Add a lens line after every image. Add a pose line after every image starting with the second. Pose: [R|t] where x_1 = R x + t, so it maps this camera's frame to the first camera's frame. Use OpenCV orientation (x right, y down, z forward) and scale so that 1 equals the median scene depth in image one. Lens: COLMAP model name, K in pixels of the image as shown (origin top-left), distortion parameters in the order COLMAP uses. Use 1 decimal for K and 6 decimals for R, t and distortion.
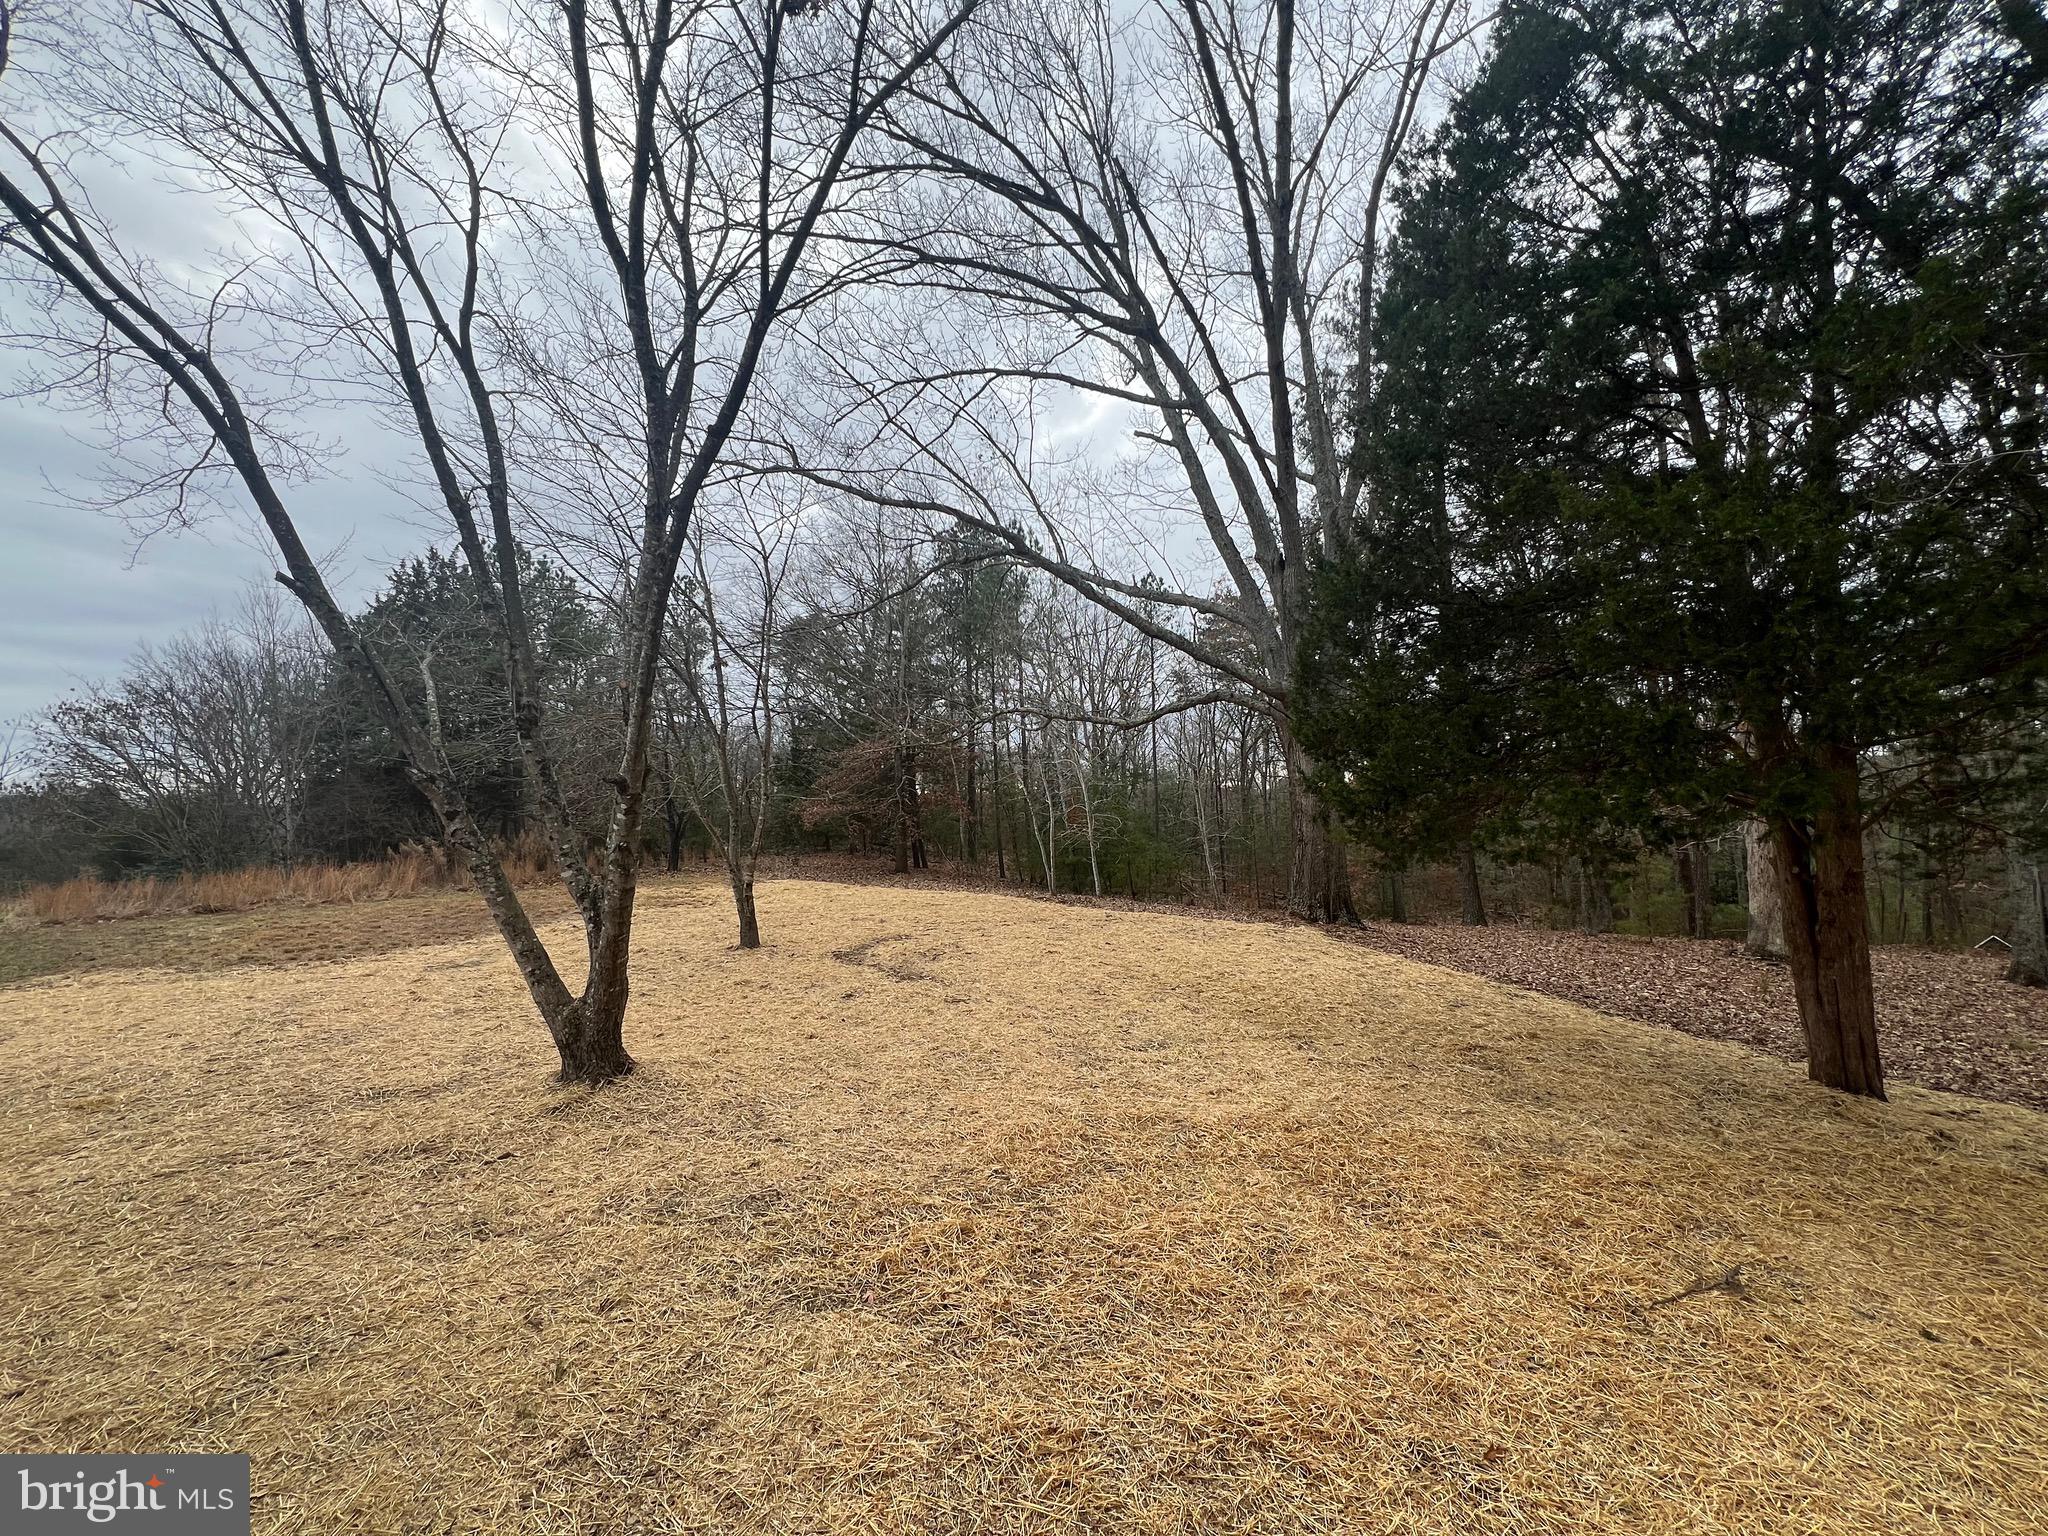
lens RADIAL K [[819.0, 0, 1024.0], [0, 819.0, 768.0], [0, 0, 1]] dist [-0.001069, -0.000092]
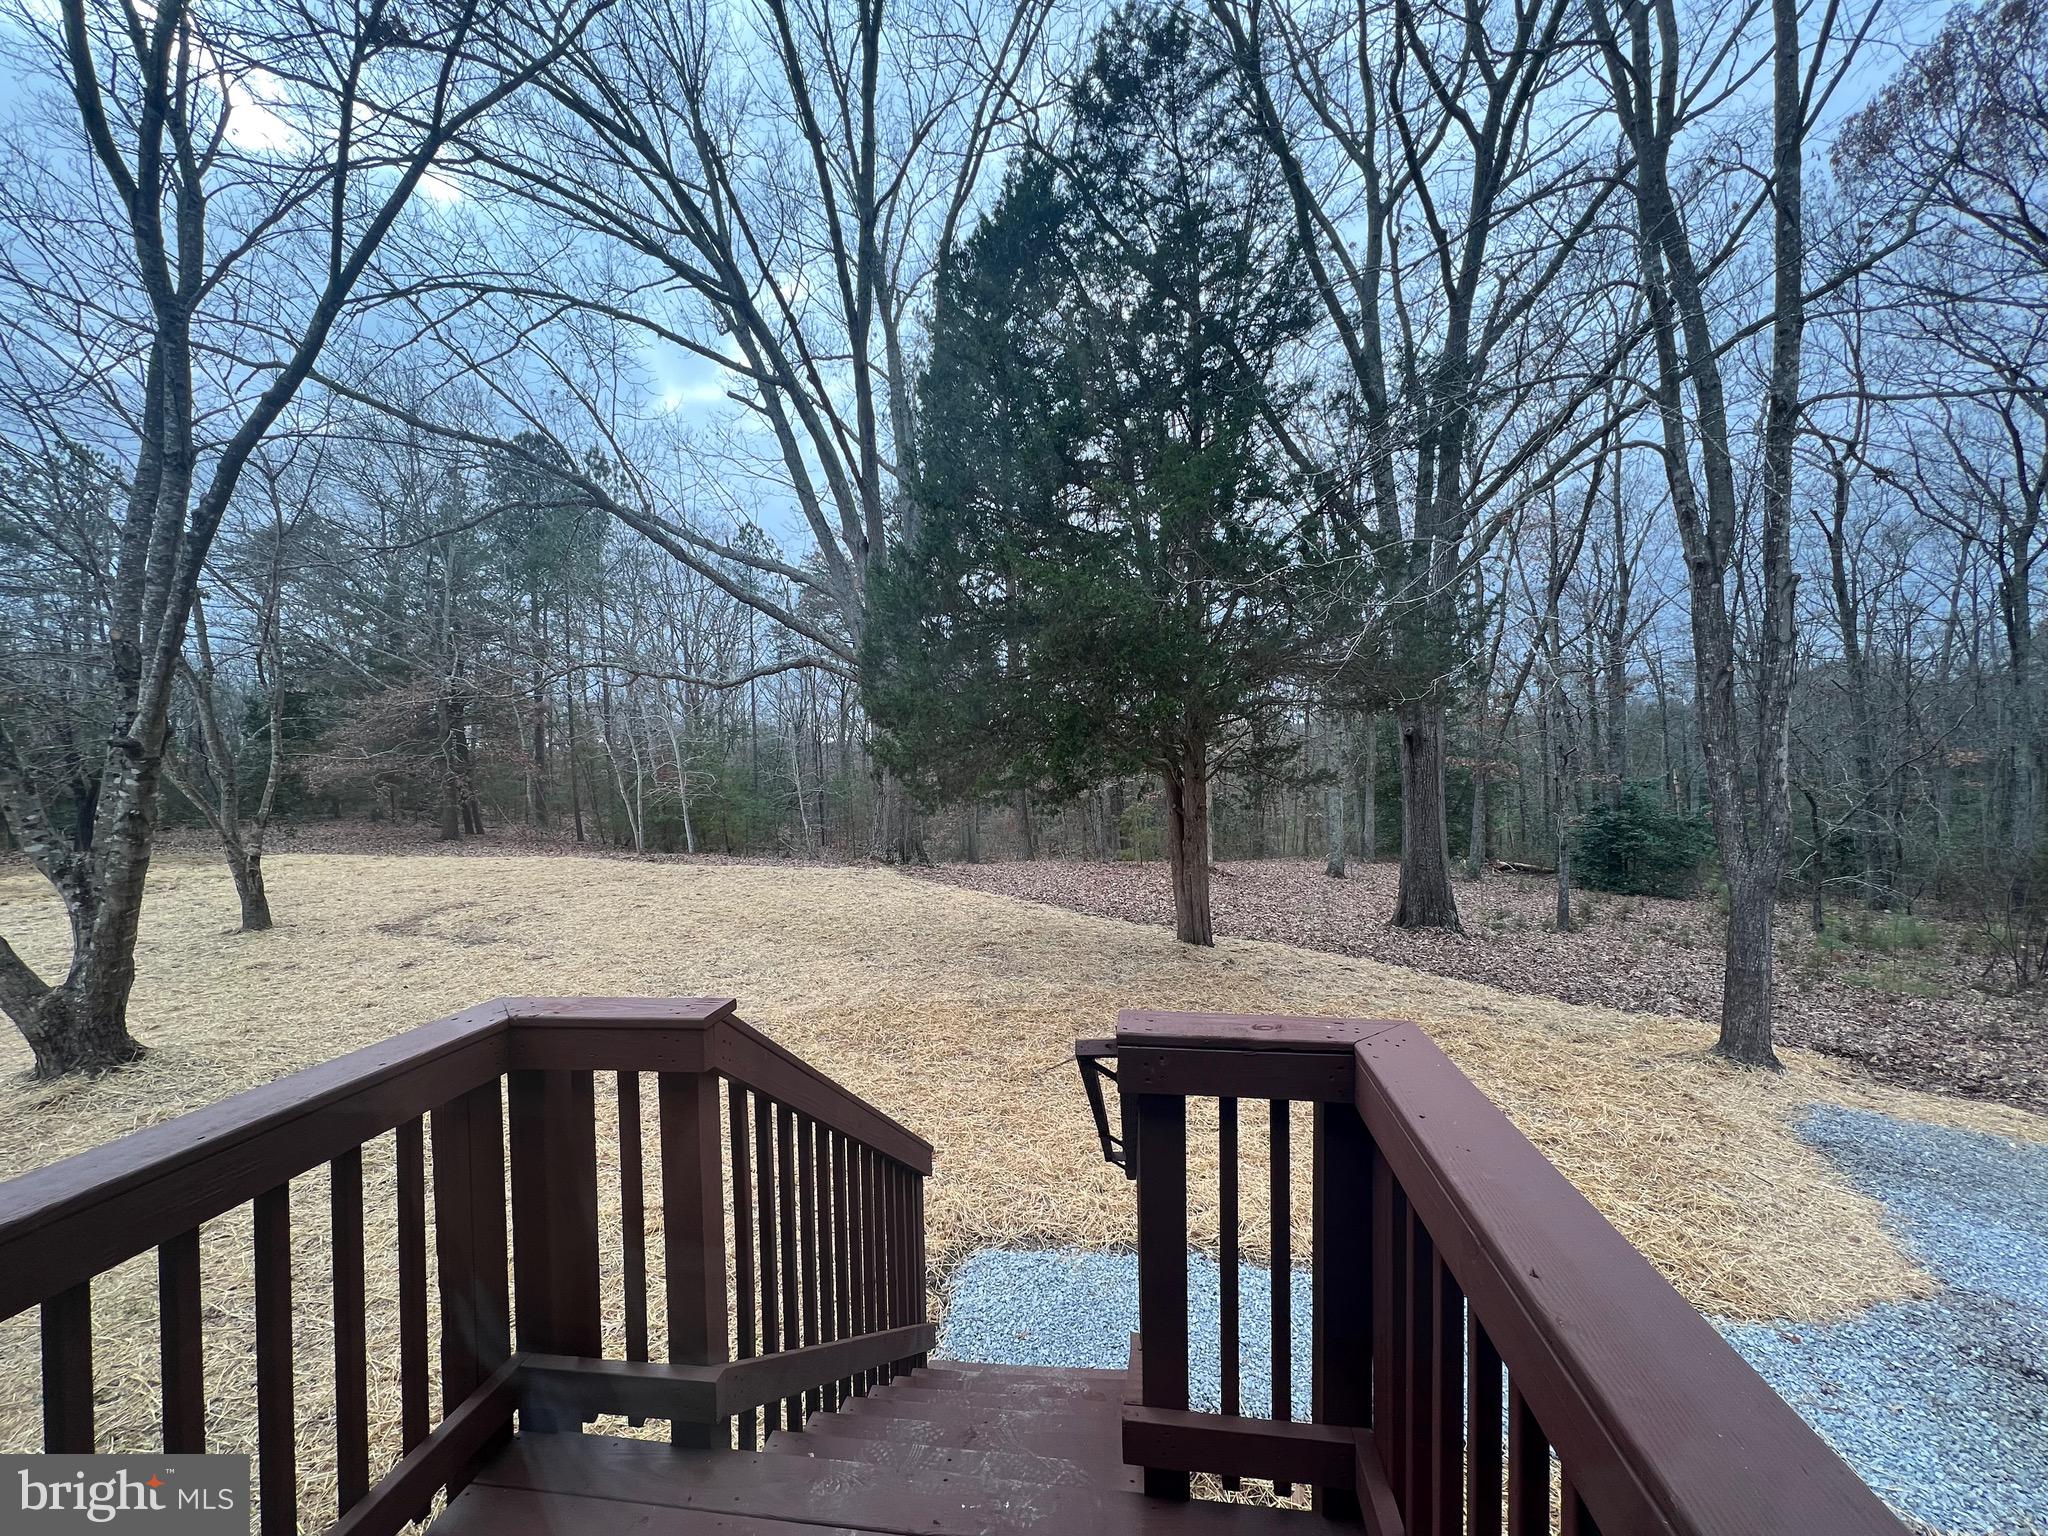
lens RADIAL K [[821.7, 0, 1025.9], [0, 821.7, 772.0], [0, 0, 1]] dist [-0.004636, -0.000169]
pose [[0.889459, -0.008732, 0.456932, -0.004338], [-0.018533, 0.998306, 0.055154, -0.008392], [-0.456639, -0.057526, 0.887790, -0.105998]]
